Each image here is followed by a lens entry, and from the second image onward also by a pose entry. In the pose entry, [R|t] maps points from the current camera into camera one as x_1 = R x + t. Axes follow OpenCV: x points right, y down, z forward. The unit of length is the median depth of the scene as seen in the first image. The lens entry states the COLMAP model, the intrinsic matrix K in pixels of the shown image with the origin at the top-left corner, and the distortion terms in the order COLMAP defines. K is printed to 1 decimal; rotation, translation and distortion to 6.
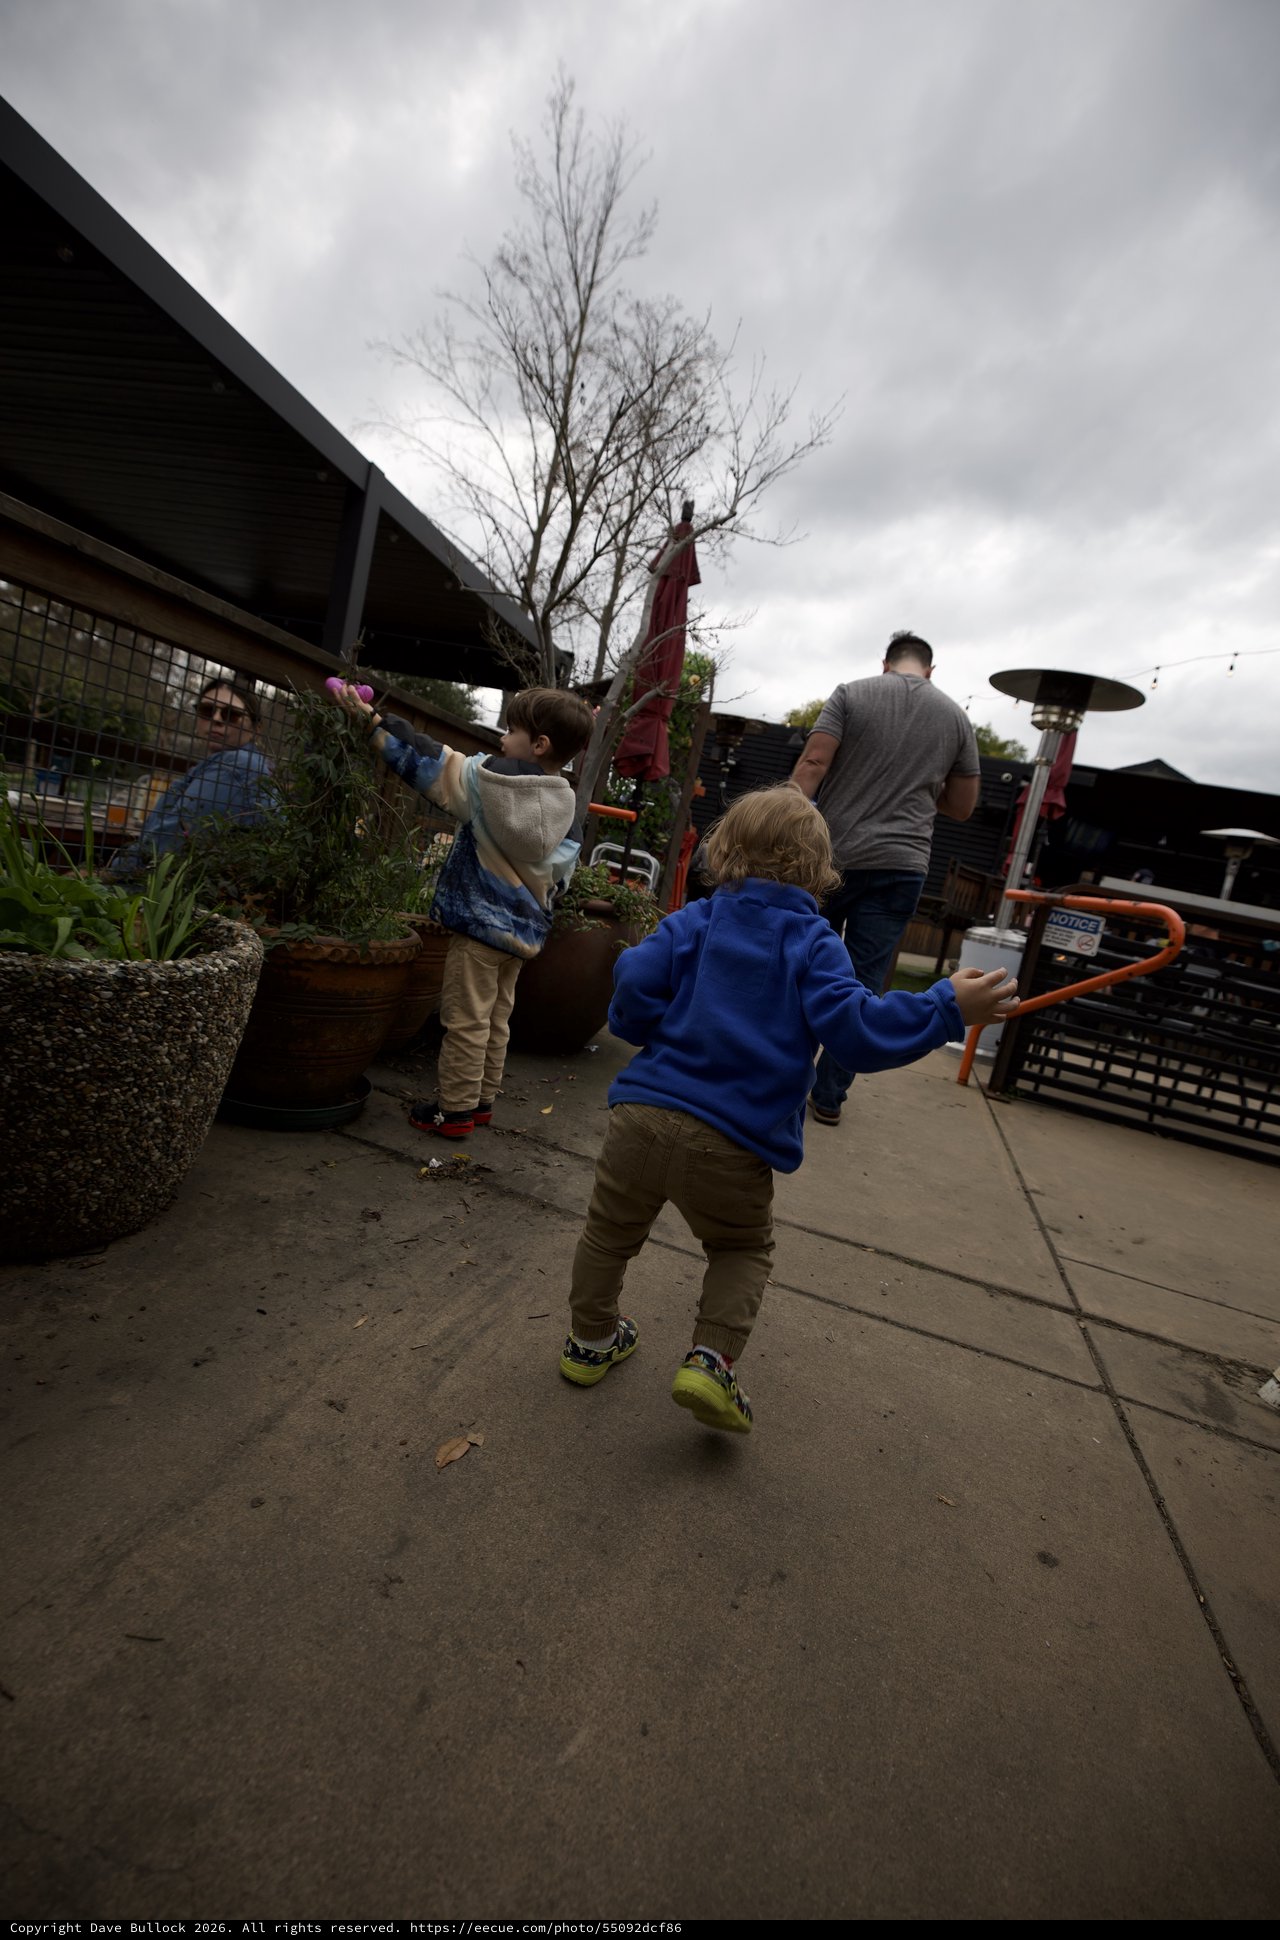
lens RADIAL K [[838.4, 0, 649.7], [0, 838.4, 961.9], [0, 0, 1]] dist [-0.053269, 0.018504]
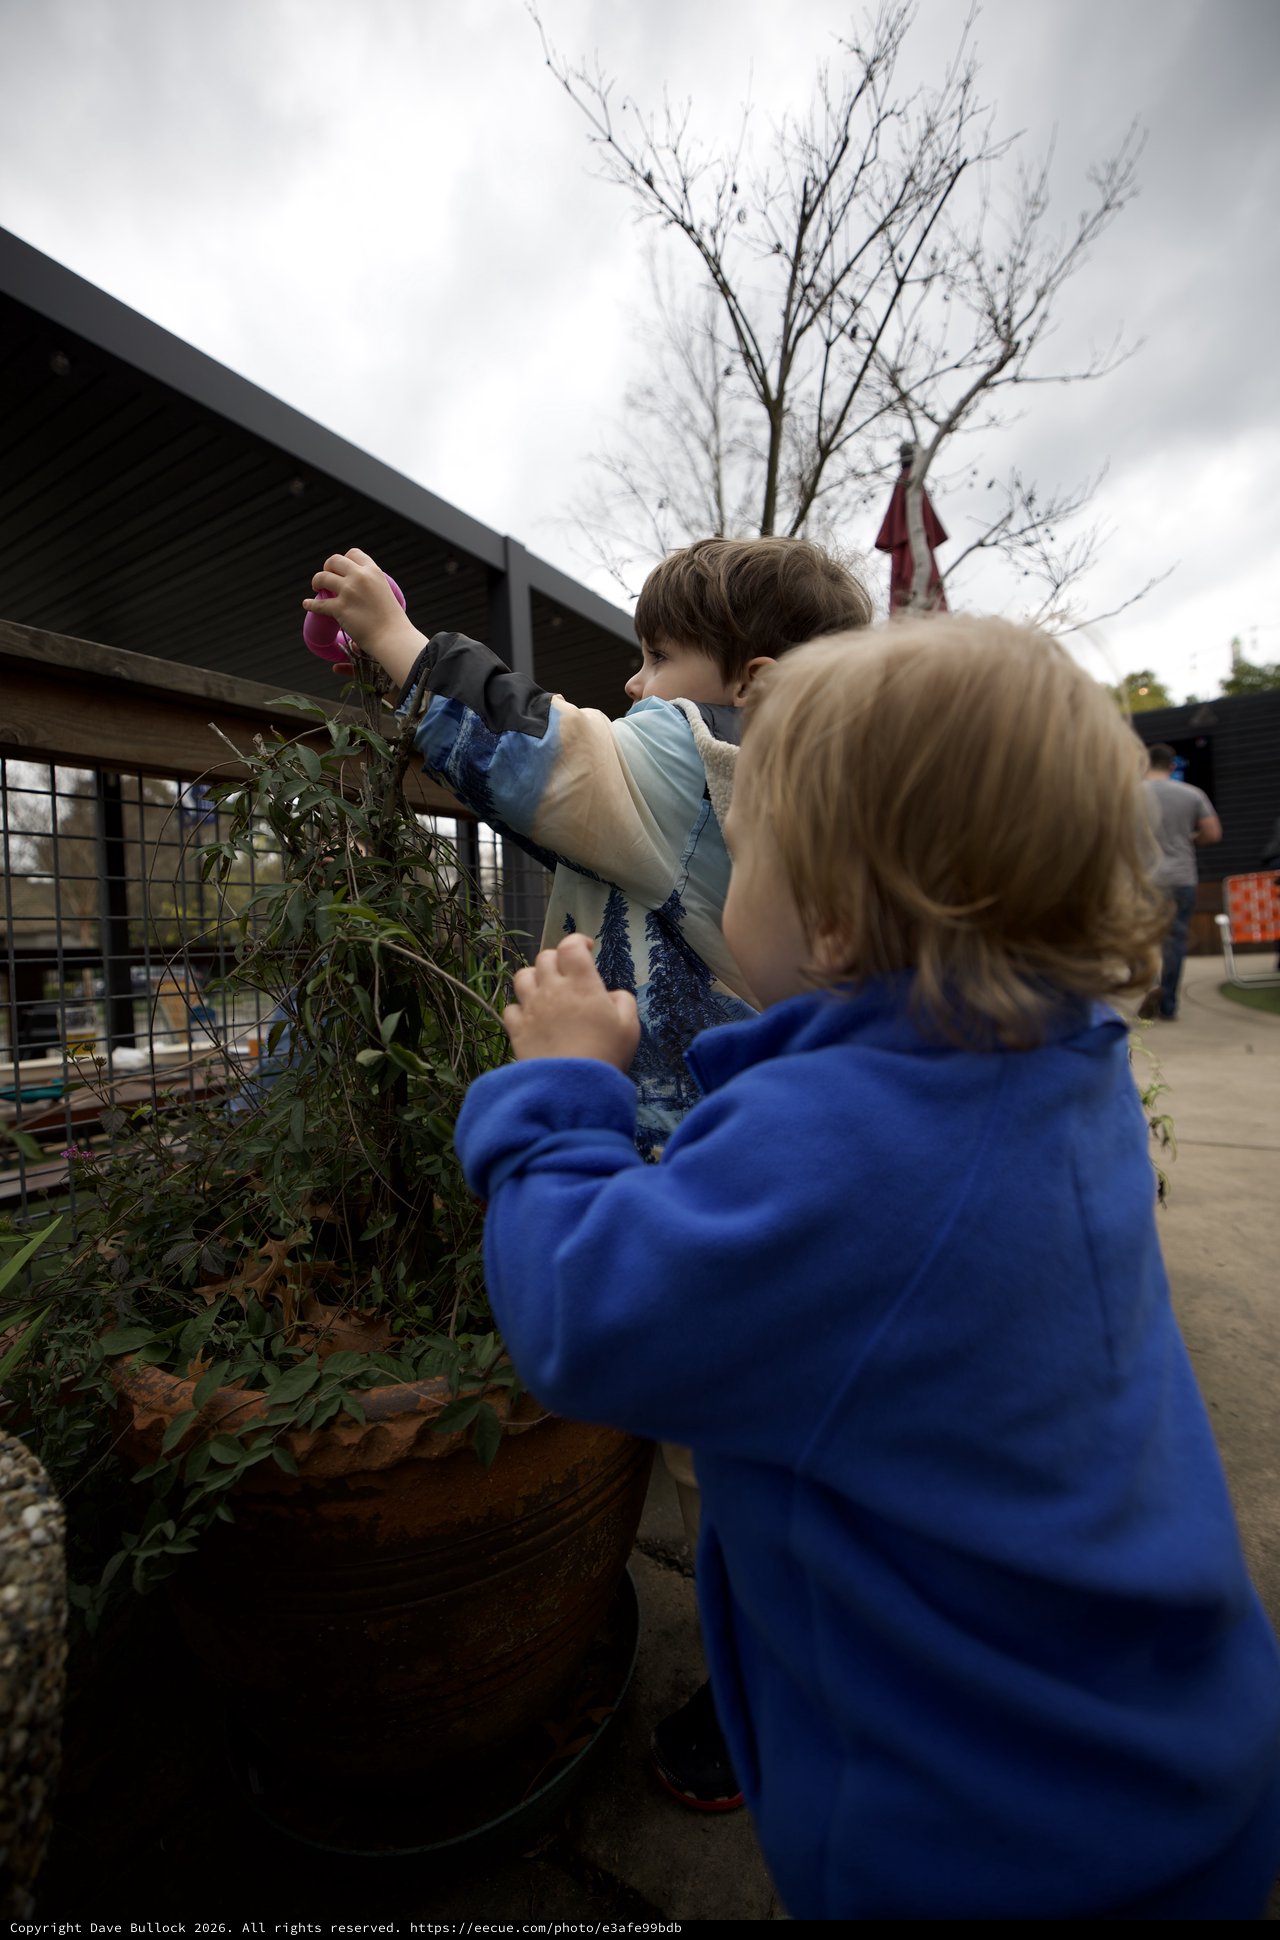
lens RADIAL K [[834.7, 0, 637.8], [0, 834.7, 950.0], [0, 0, 1]] dist [-0.045396, 0.014320]
pose [[0.918202, -0.244991, -0.311264, -0.067039], [0.204244, 0.966101, -0.157900, -0.059326], [0.339396, 0.081410, 0.937114, 0.317492]]
